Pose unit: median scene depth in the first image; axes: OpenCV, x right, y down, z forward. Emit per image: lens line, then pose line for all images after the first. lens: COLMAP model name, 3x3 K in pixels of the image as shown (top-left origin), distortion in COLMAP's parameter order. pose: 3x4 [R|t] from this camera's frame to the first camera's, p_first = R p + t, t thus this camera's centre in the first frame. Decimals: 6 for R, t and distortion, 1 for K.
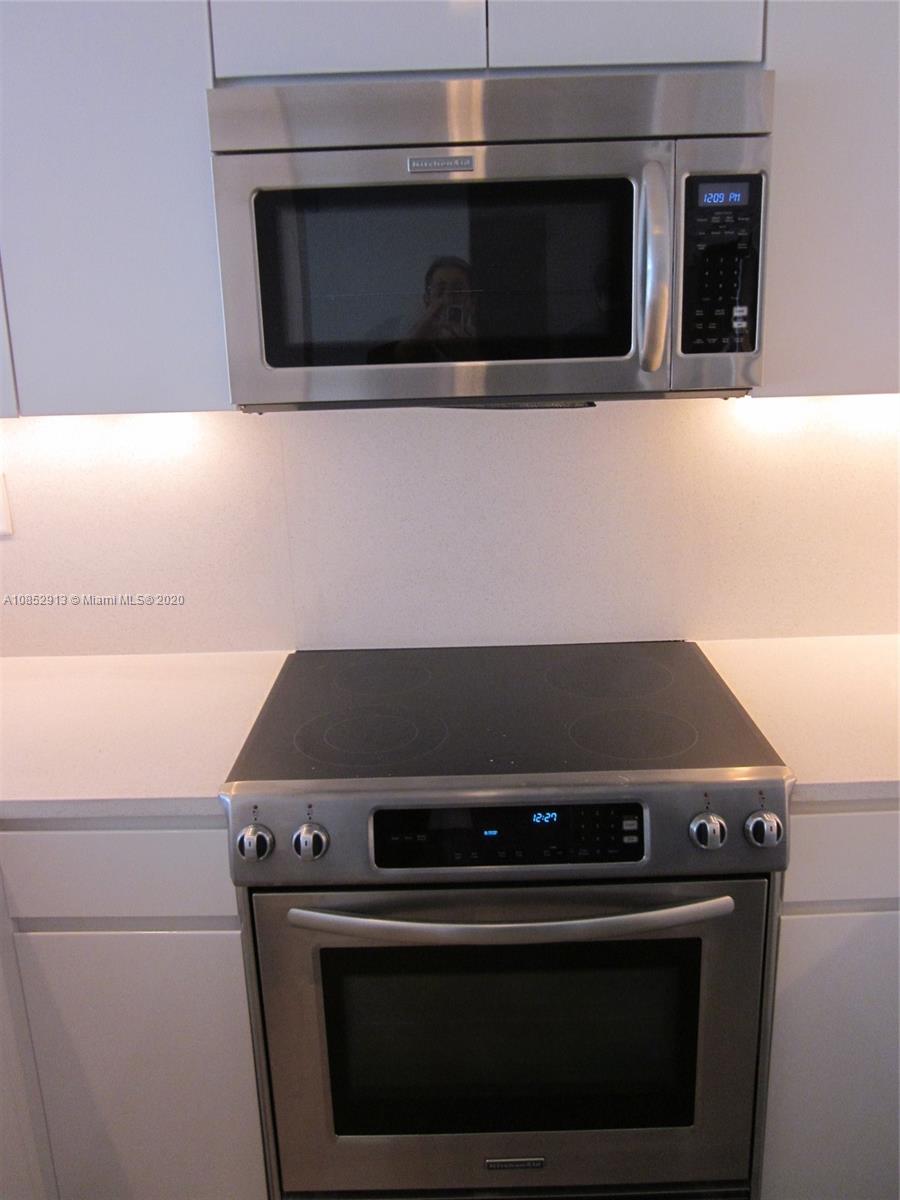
lens RADIAL K [[1068.1, 0, 460.2], [0, 1068.1, 605.4], [0, 0, 1]] dist [0.002349, -0.004388]
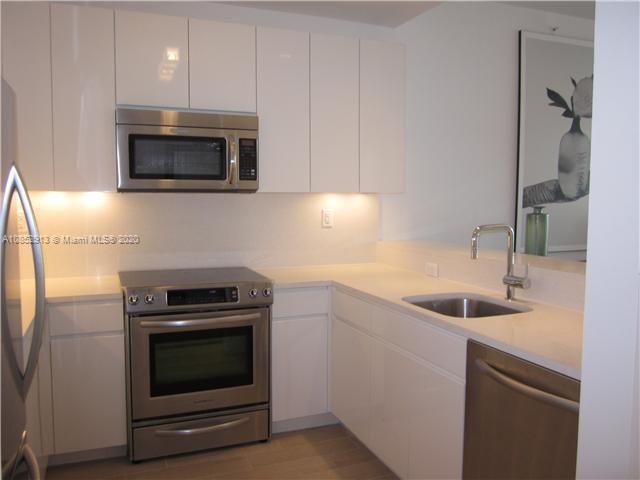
lens RADIAL K [[559.9, 0, 321.6], [0, 559.9, 239.0], [0, 0, 1]] dist [0.040677, 0.000077]
pose [[0.920299, -0.000431, 0.391215, -0.334022], [0.083540, 0.977151, -0.195442, 0.420188], [-0.382192, 0.212548, 0.899307, -0.969176]]
